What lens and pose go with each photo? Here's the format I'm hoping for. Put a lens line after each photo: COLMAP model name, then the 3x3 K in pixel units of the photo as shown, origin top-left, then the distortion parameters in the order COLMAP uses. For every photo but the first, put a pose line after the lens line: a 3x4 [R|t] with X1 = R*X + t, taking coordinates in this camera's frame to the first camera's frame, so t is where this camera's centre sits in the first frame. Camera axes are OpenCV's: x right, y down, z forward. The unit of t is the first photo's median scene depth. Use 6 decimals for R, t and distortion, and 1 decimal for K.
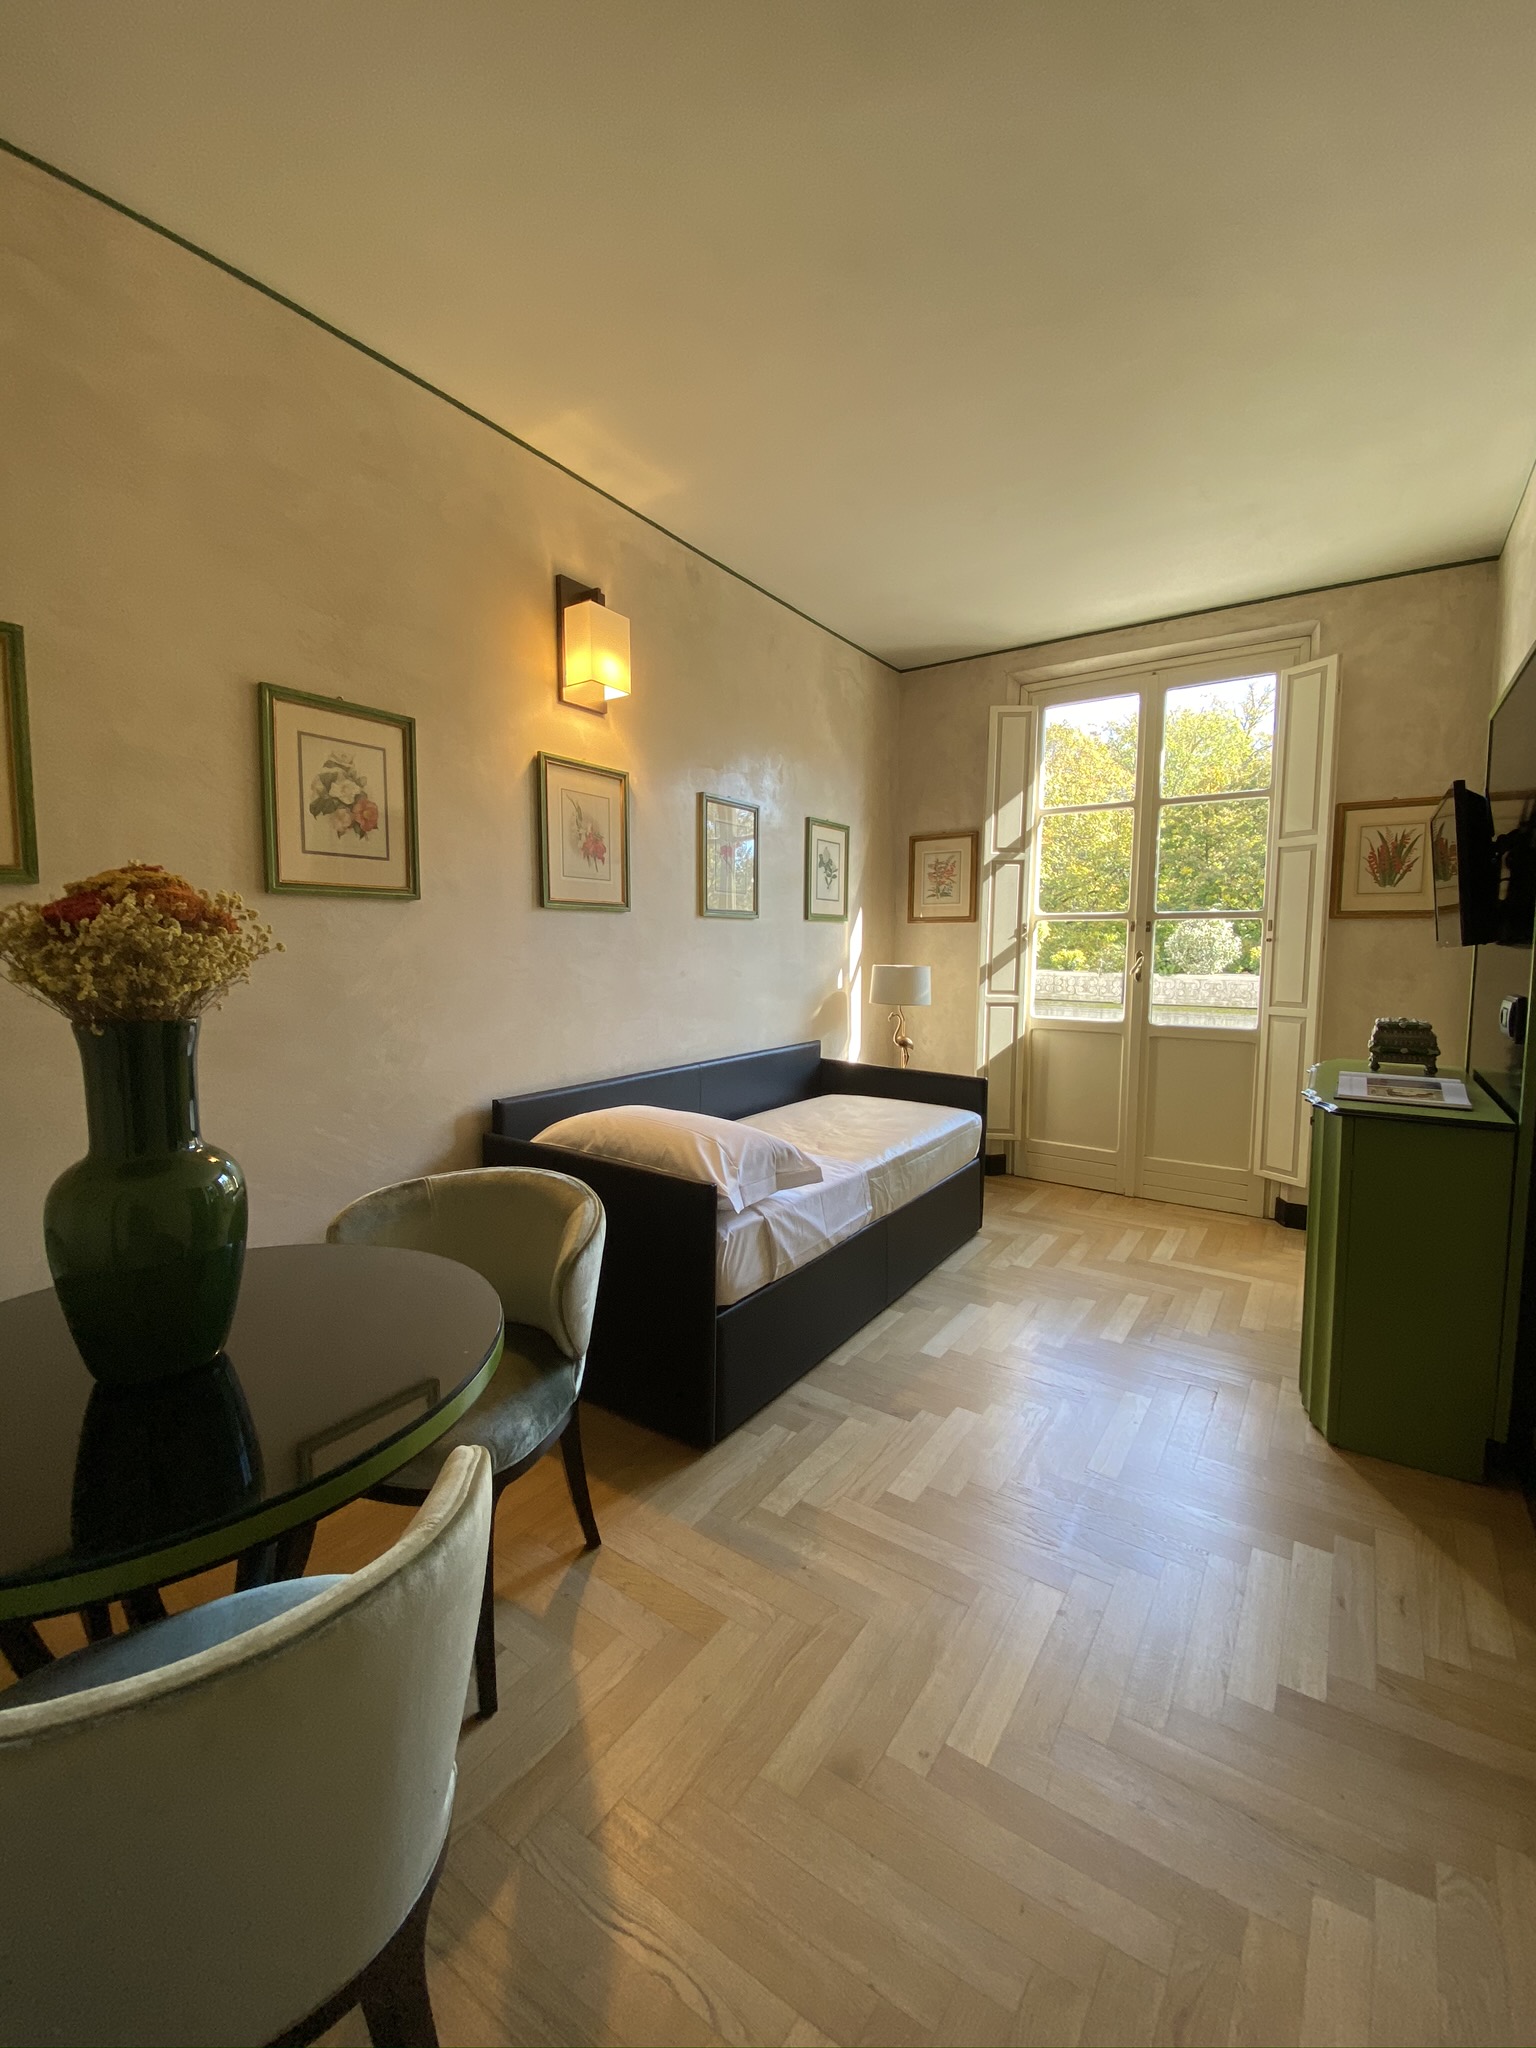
lens RADIAL K [[814.9, 0, 747.1], [0, 814.9, 1027.1], [0, 0, 1]] dist [0.000917, 0.000086]
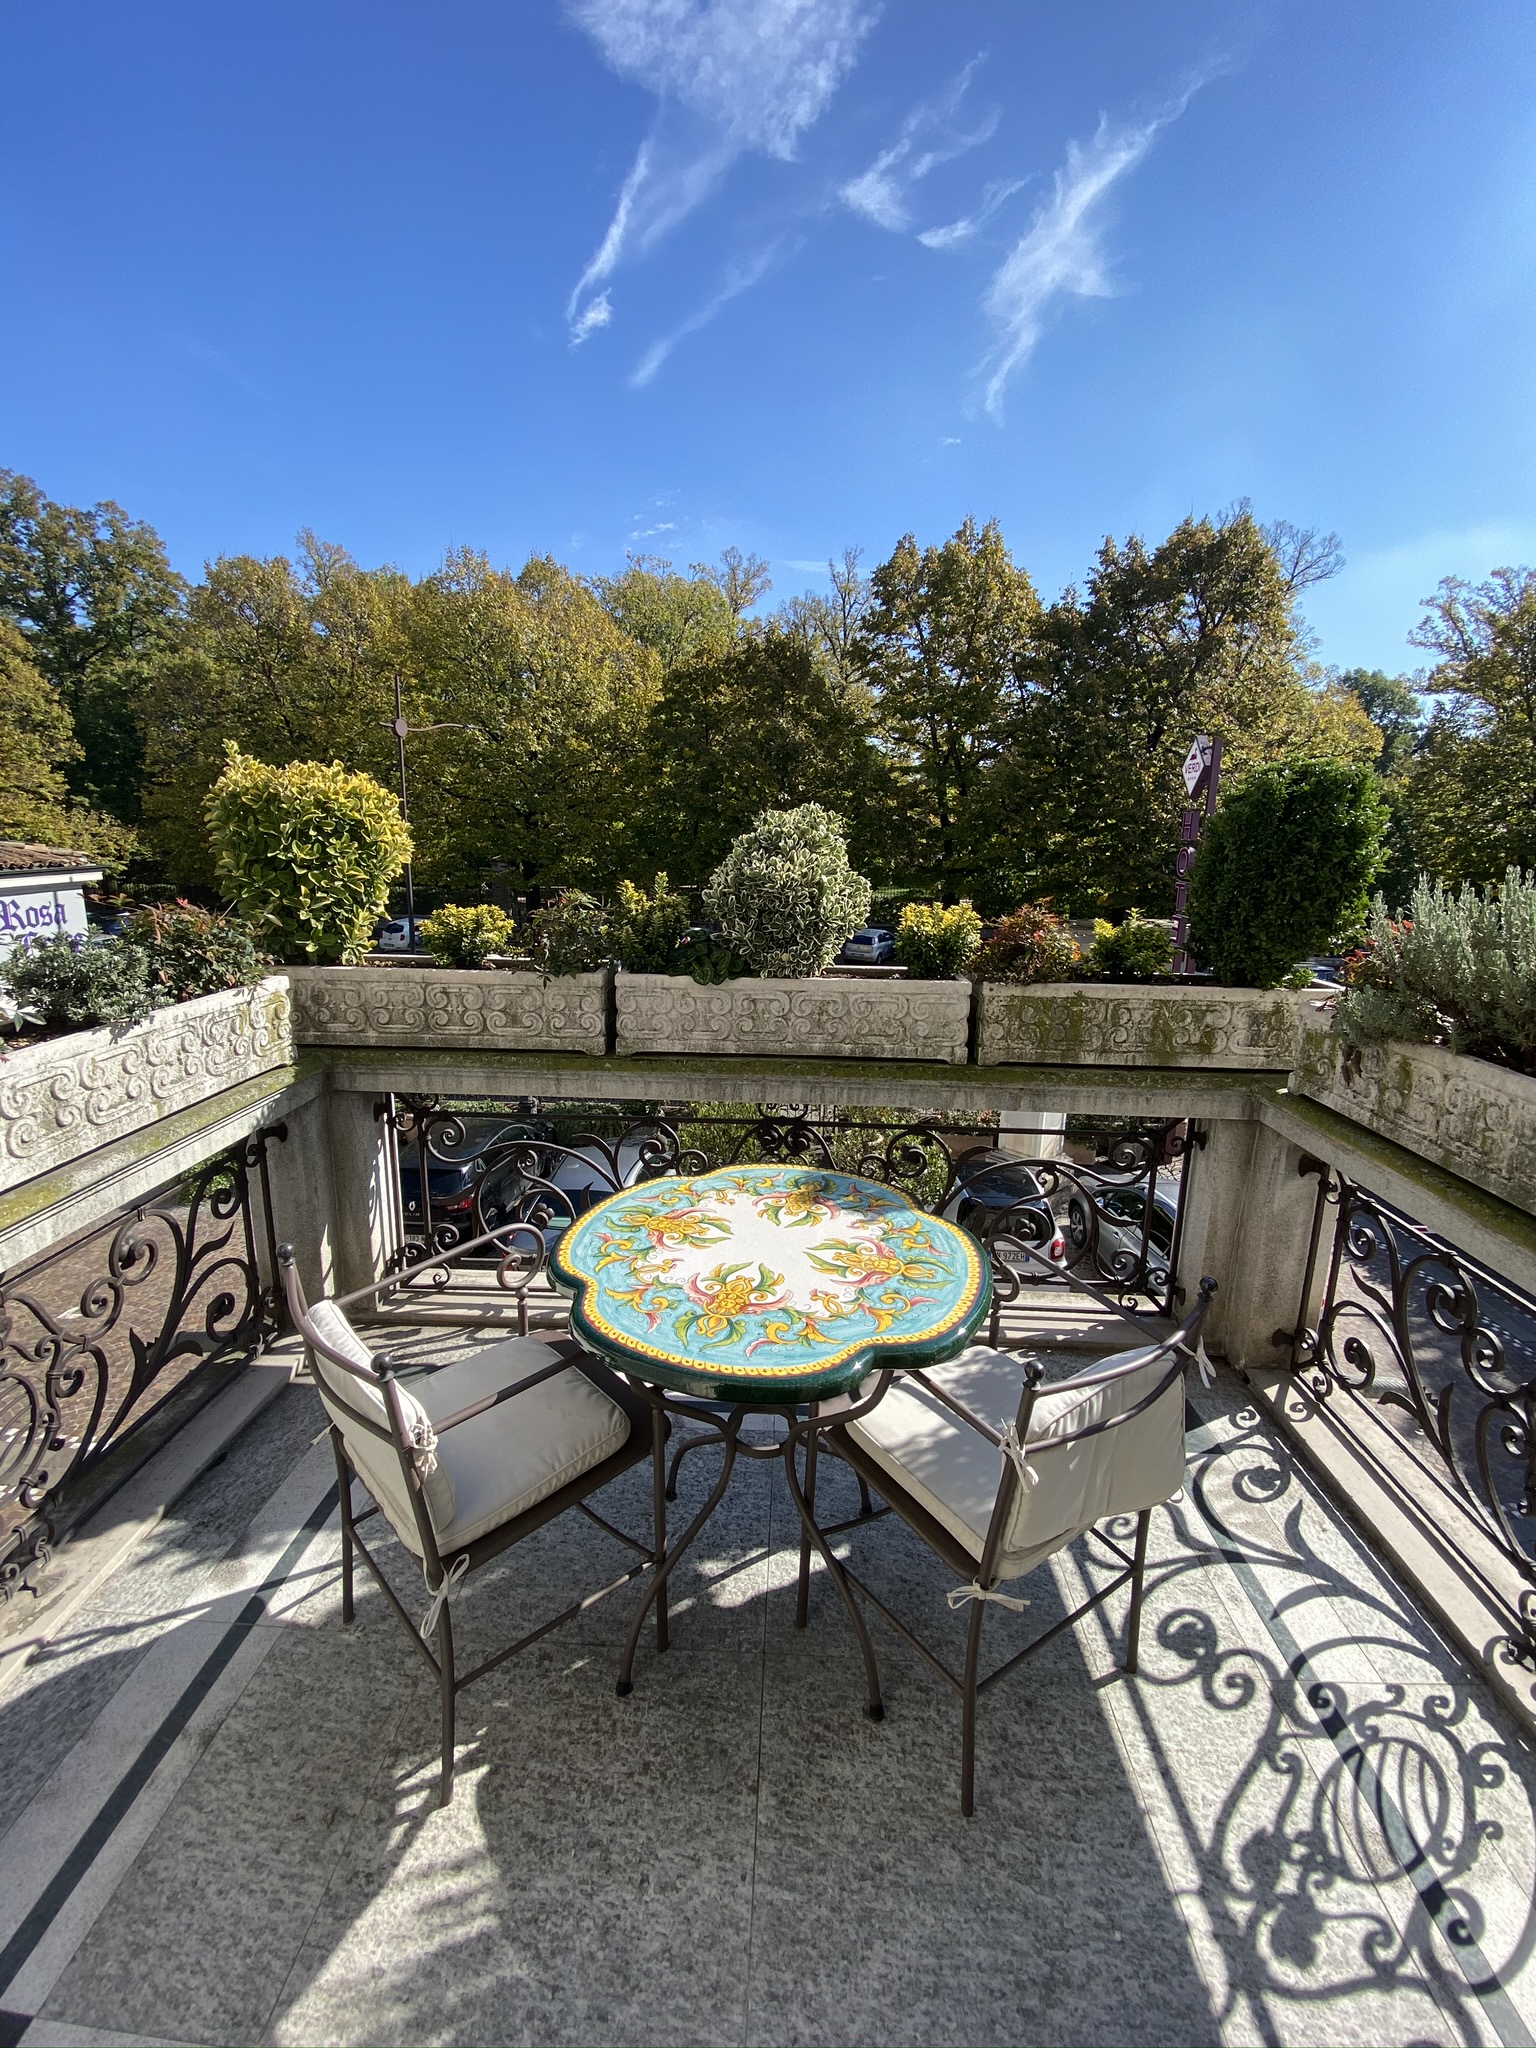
lens RADIAL K [[820.5, 0, 765.8], [0, 820.5, 1013.2], [0, 0, 1]] dist [0.038683, -0.031731]
pose [[0.832697, -0.105758, 0.543535, 0.335292], [0.038152, 0.990217, 0.134222, -0.100513], [-0.552412, -0.091029, 0.828586, 0.685758]]
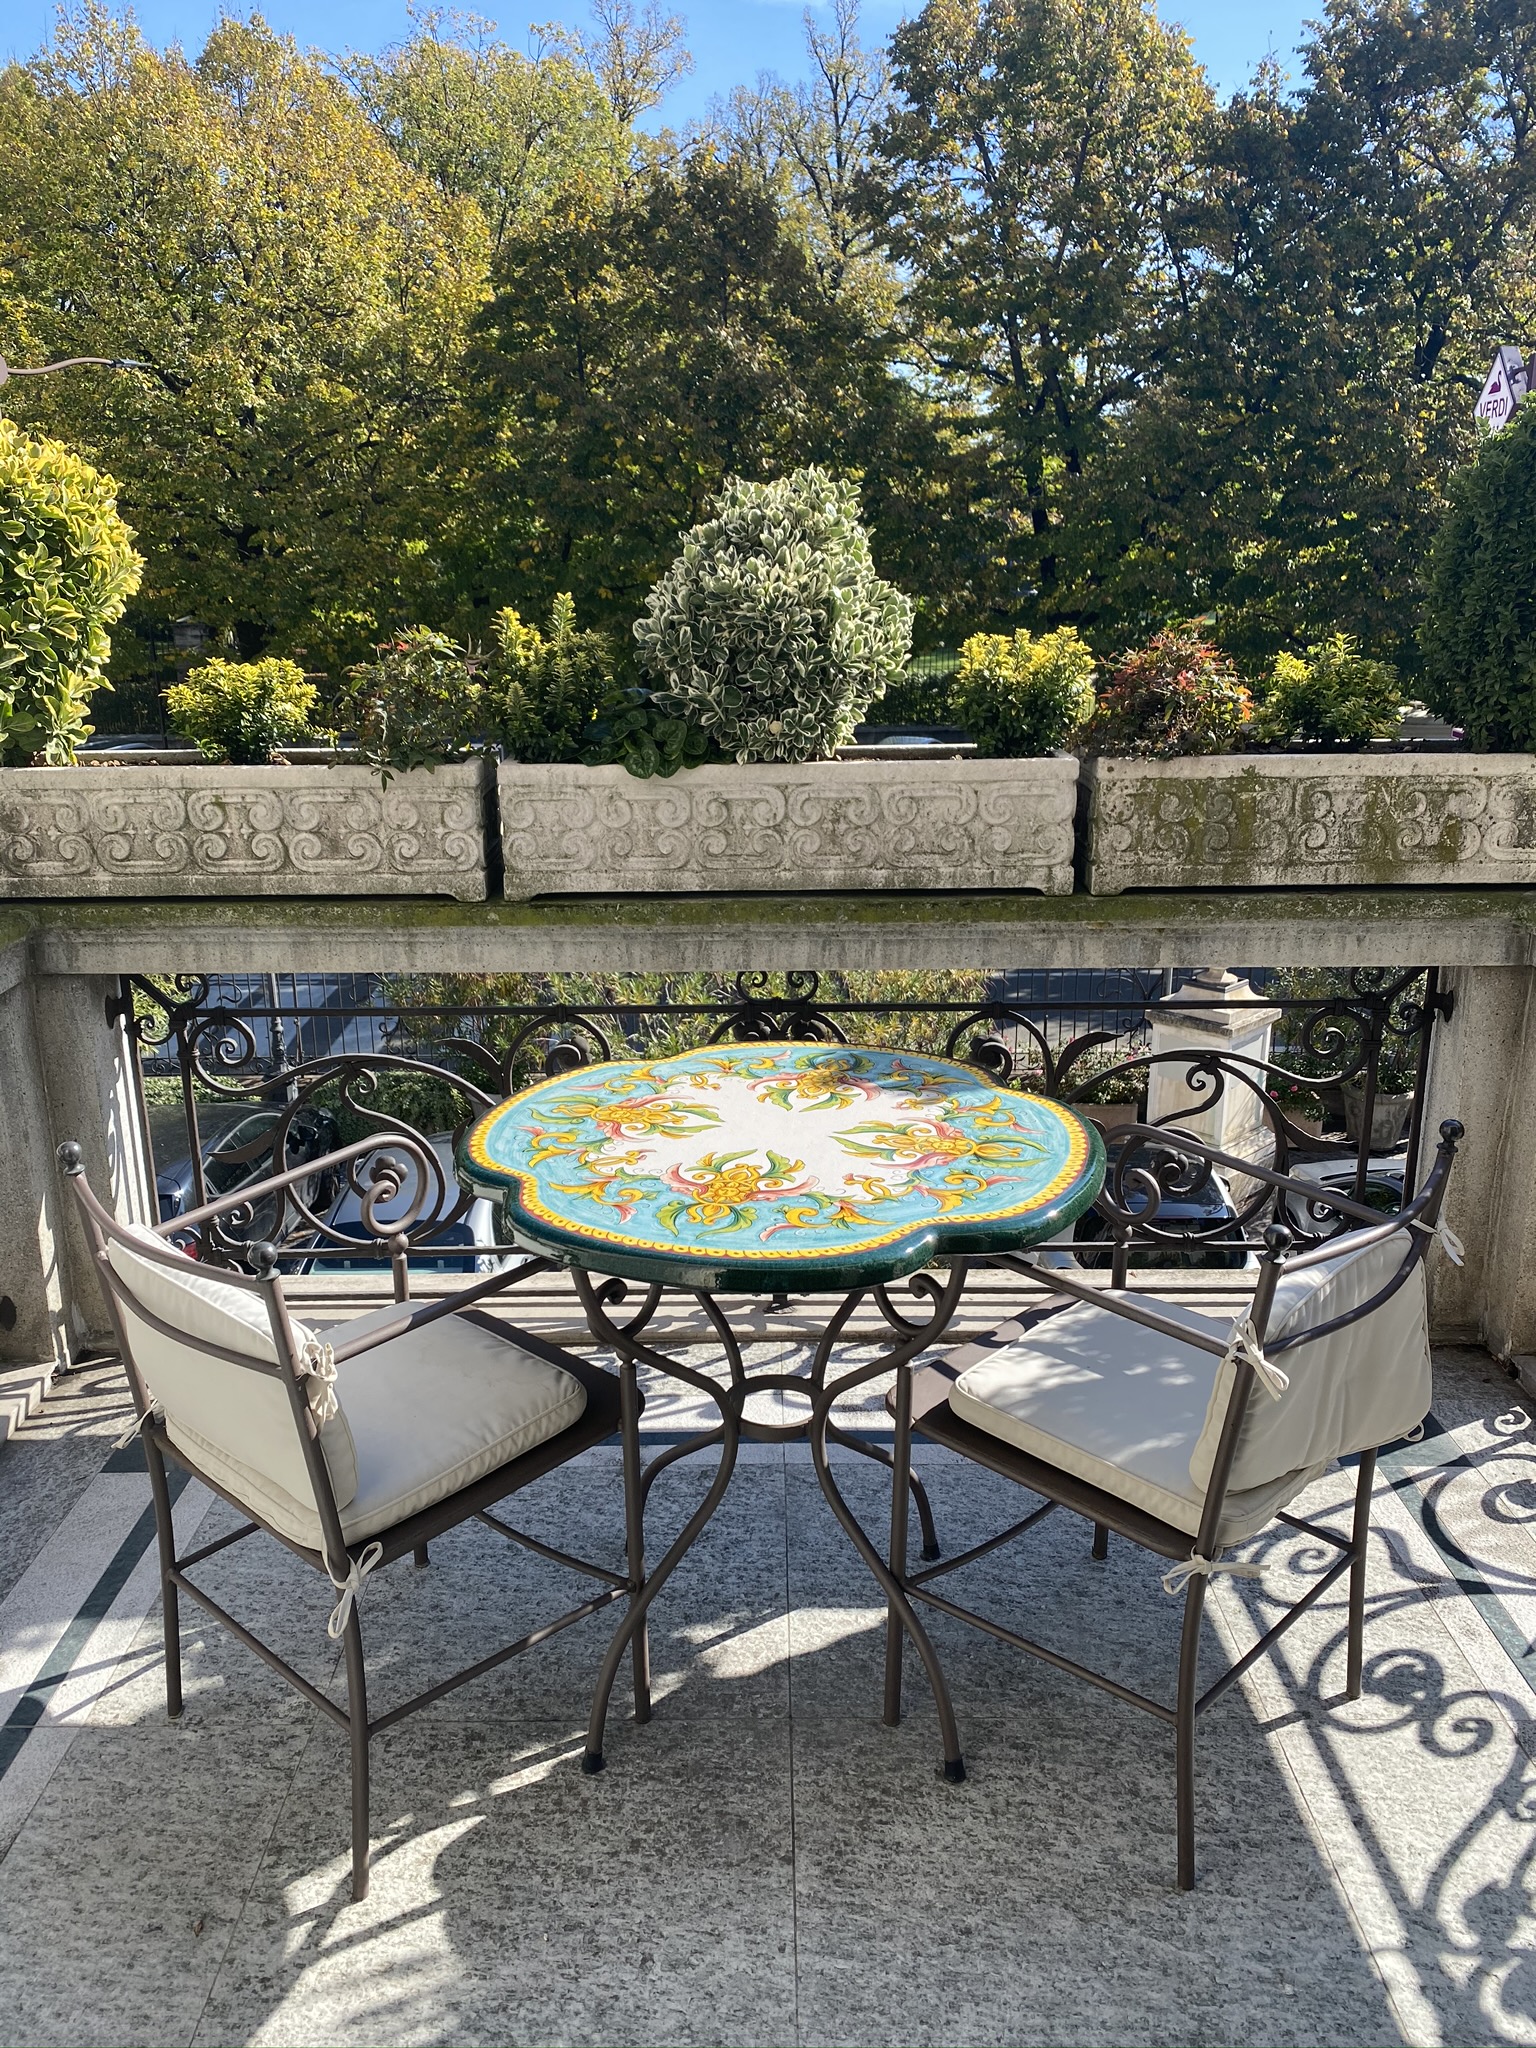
lens RADIAL K [[1567.8, 0, 759.9], [0, 1567.8, 1016.9], [0, 0, 1]] dist [-0.000314, 0.004294]
pose [[0.811007, -0.173419, 0.558743, 0.285407], [0.068075, 0.976542, 0.204282, -0.085388], [-0.581063, -0.127637, 0.803788, 0.632687]]
